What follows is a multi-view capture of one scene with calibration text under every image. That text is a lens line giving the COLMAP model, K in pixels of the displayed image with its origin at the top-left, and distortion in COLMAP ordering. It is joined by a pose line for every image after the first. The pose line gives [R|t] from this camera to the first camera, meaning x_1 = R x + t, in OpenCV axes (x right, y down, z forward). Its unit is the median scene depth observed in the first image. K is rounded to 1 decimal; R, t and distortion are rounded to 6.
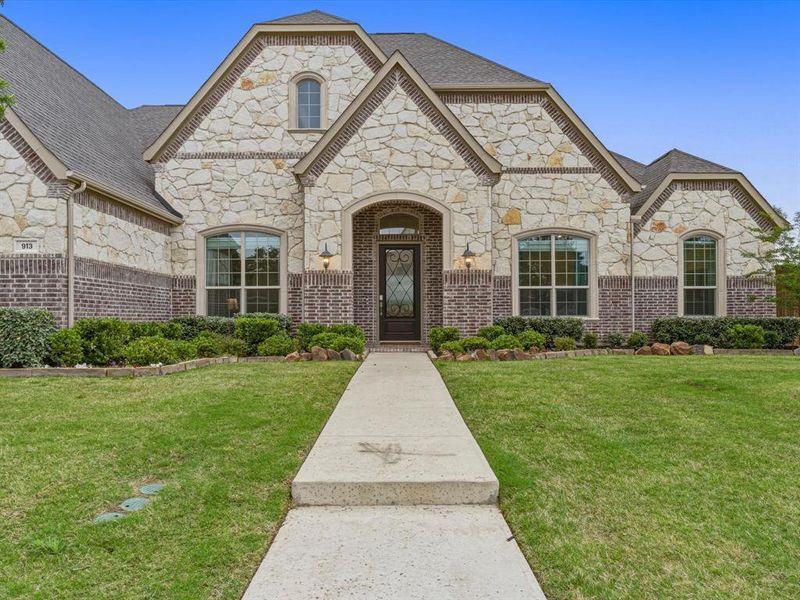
lens RADIAL K [[579.1, 0, 404.6], [0, 579.1, 319.2], [0, 0, 1]] dist [-0.004629, 0.002474]
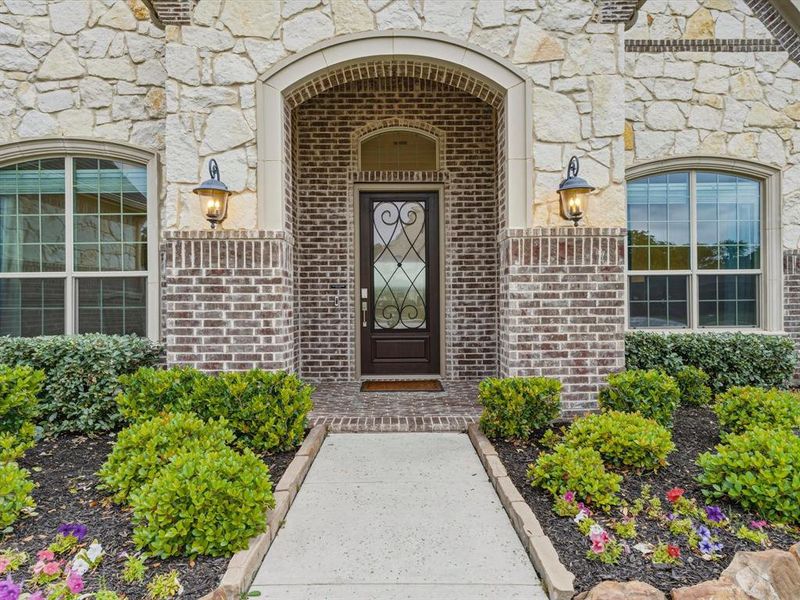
lens RADIAL K [[432.8, 0, 400.0], [0, 432.8, 300.0], [0, 0, 1]] dist [-0.000296, 0.001857]
pose [[0.999993, -0.002939, -0.002421, -0.007795], [0.002942, 0.999995, 0.000860, -0.033341], [0.002419, -0.000867, 0.999997, 0.650571]]
